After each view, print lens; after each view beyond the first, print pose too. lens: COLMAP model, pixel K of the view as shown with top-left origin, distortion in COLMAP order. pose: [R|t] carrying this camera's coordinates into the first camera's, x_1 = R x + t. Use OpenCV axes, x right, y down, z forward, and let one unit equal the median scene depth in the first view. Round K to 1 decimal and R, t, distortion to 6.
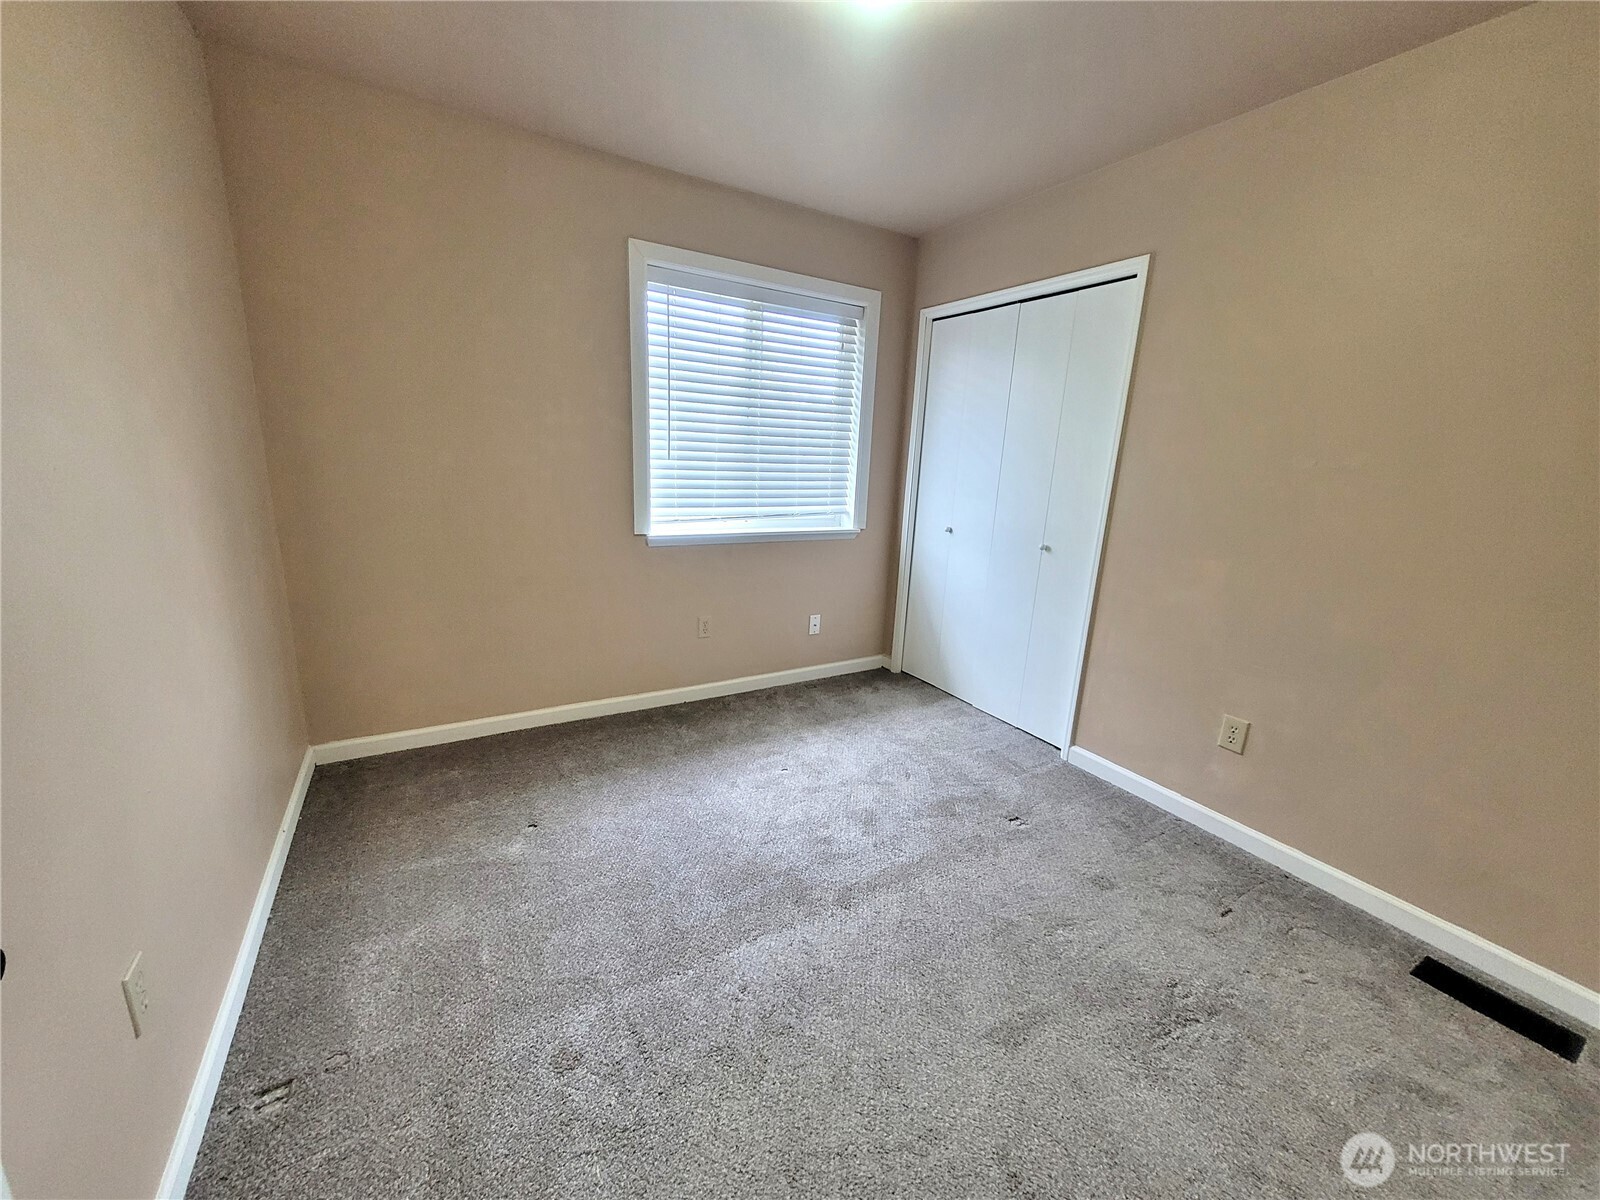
lens RADIAL K [[624.9, 0, 800.0], [0, 624.9, 600.0], [0, 0, 1]] dist [0.001310, 0.000145]
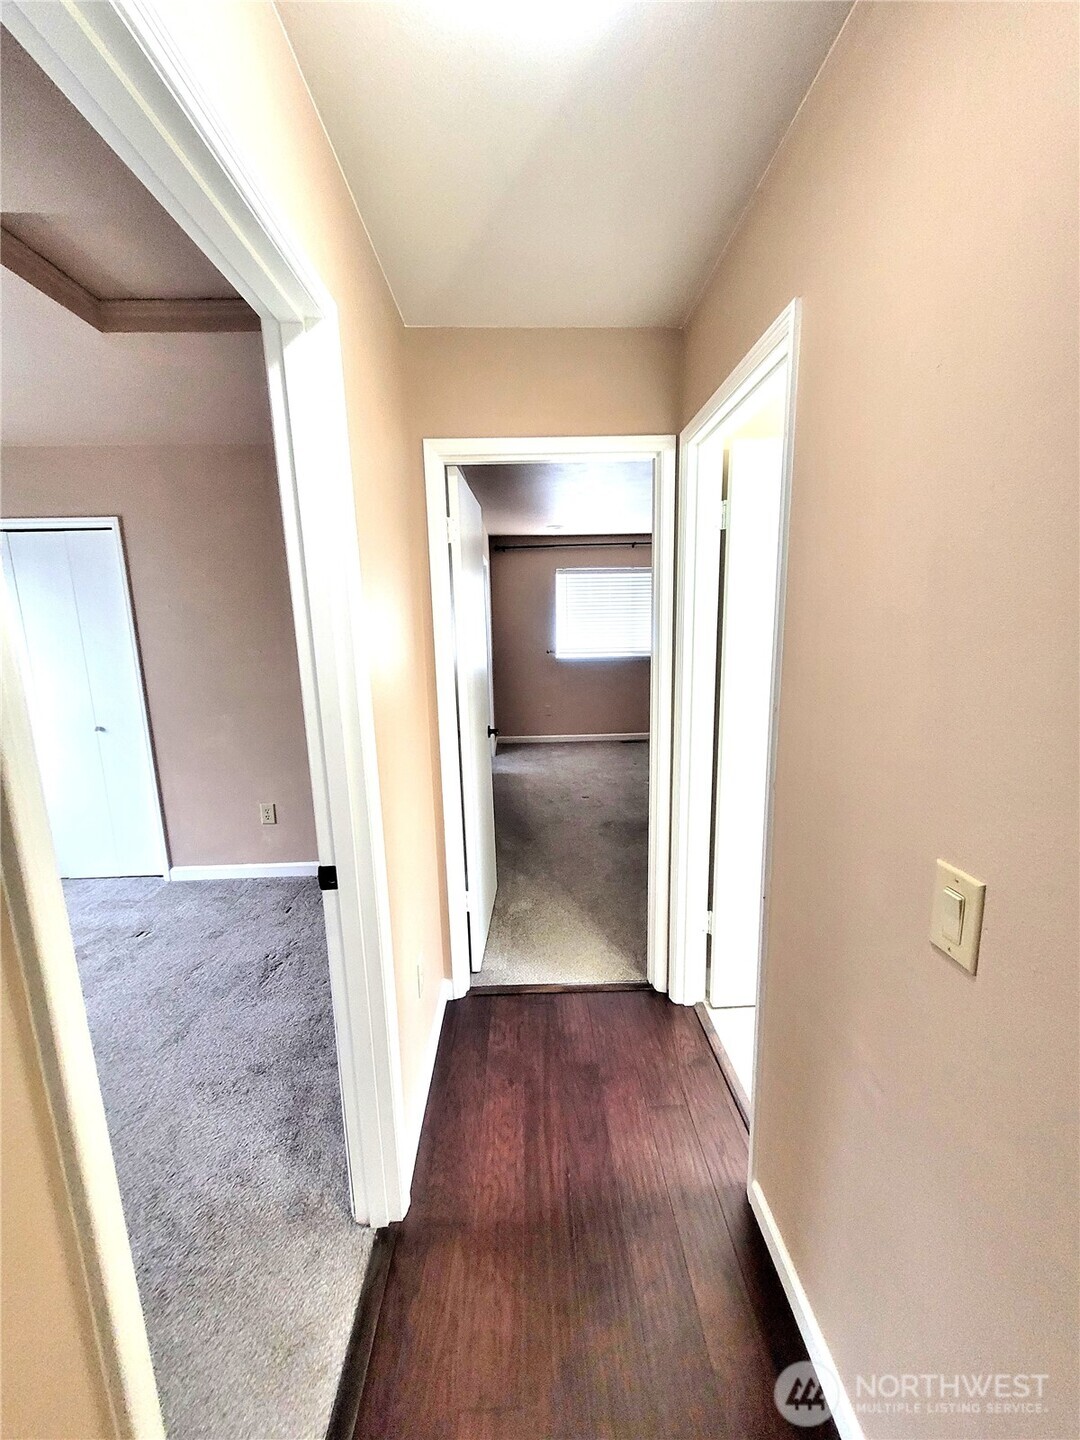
lens RADIAL K [[562.4, 0, 540.0], [0, 562.4, 720.0], [0, 0, 1]] dist [0.001310, 0.000145]
pose [[0.483536, -0.209569, 0.849867, -0.165038], [0.249029, 0.963730, 0.095960, 0.011537], [-0.839153, 0.165241, 0.518187, -0.400137]]
